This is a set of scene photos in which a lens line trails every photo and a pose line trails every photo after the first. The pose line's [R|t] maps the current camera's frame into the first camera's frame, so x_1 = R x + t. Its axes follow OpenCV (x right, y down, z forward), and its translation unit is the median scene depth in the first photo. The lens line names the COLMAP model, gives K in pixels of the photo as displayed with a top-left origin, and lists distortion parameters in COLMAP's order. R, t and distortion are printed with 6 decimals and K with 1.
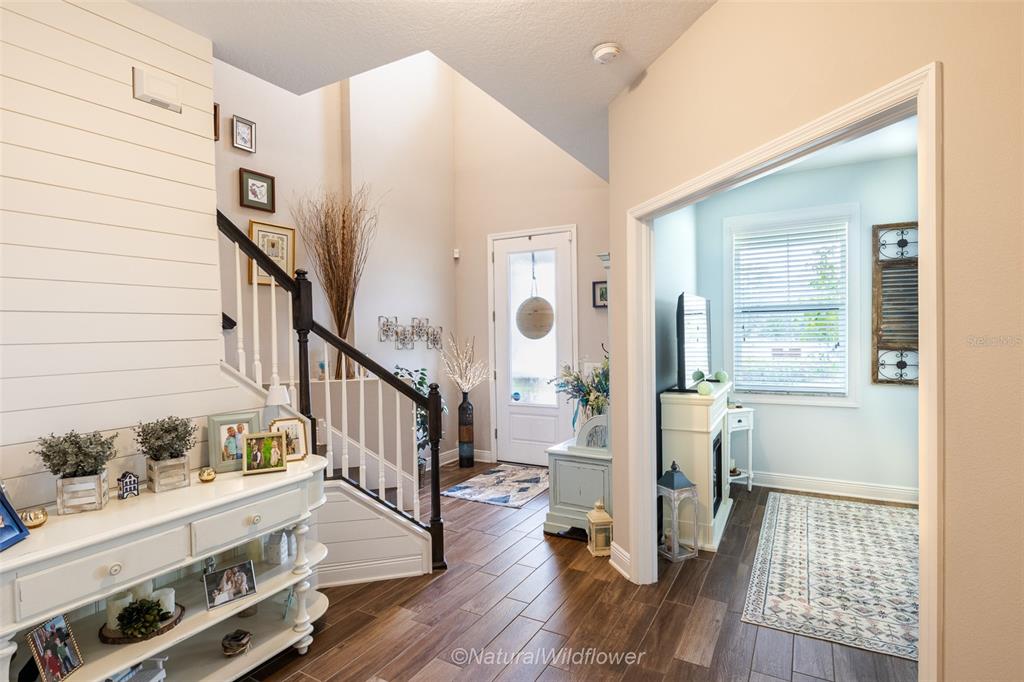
lens RADIAL K [[521.2, 0, 511.7], [0, 521.2, 343.5], [0, 0, 1]] dist [-0.005589, -0.001426]
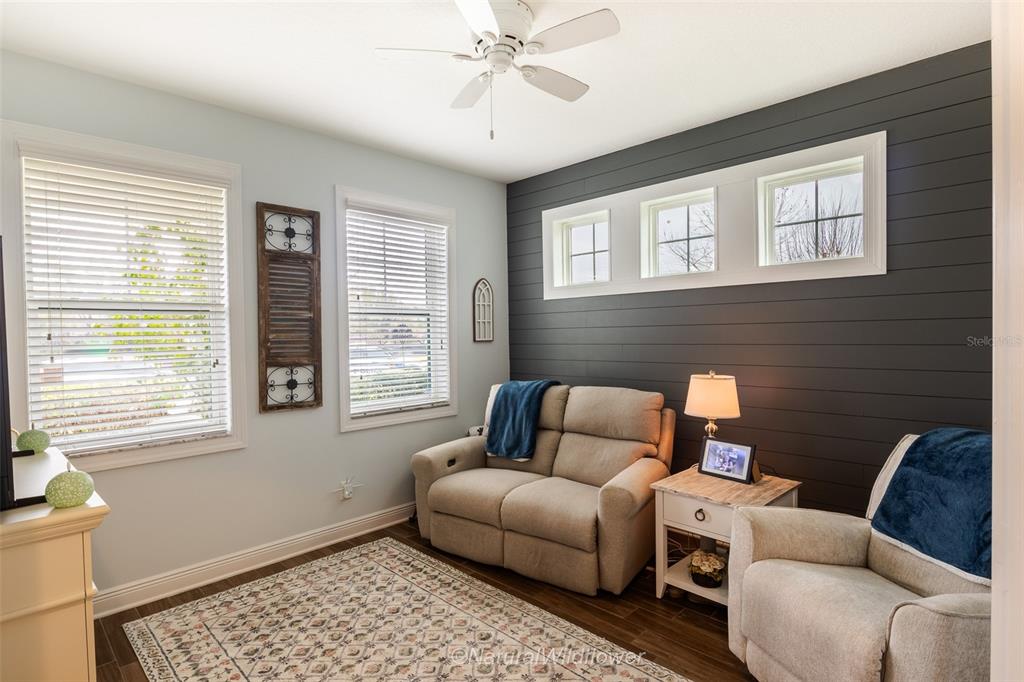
lens RADIAL K [[521.2, 0, 511.7], [0, 521.2, 343.5], [0, 0, 1]] dist [-0.005589, -0.001426]
pose [[0.255560, -0.009499, 0.966747, 0.064318], [0.030829, 0.999523, 0.001671, -0.013453], [-0.966302, 0.029377, 0.255731, 0.487497]]
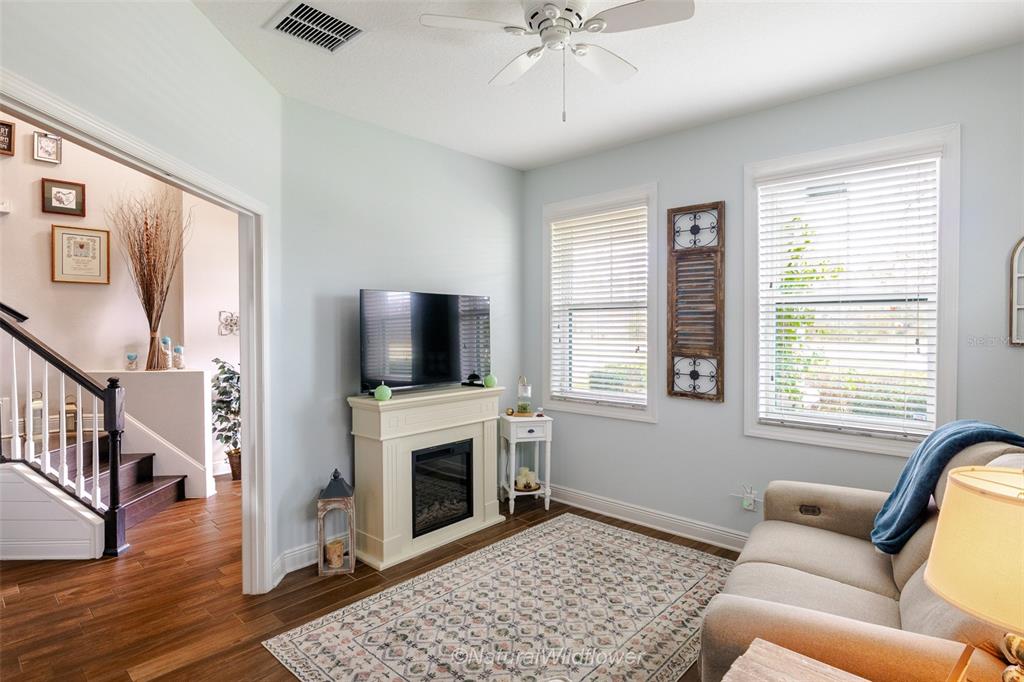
lens RADIAL K [[534.2, 0, 527.2], [0, 534.2, 337.4], [0, 0, 1]] dist [-0.003129, -0.001306]
pose [[0.976034, 0.018832, -0.216800, 0.703708], [-0.018109, 0.999822, 0.005321, -0.020173], [0.216861, -0.001268, 0.976202, 0.106427]]
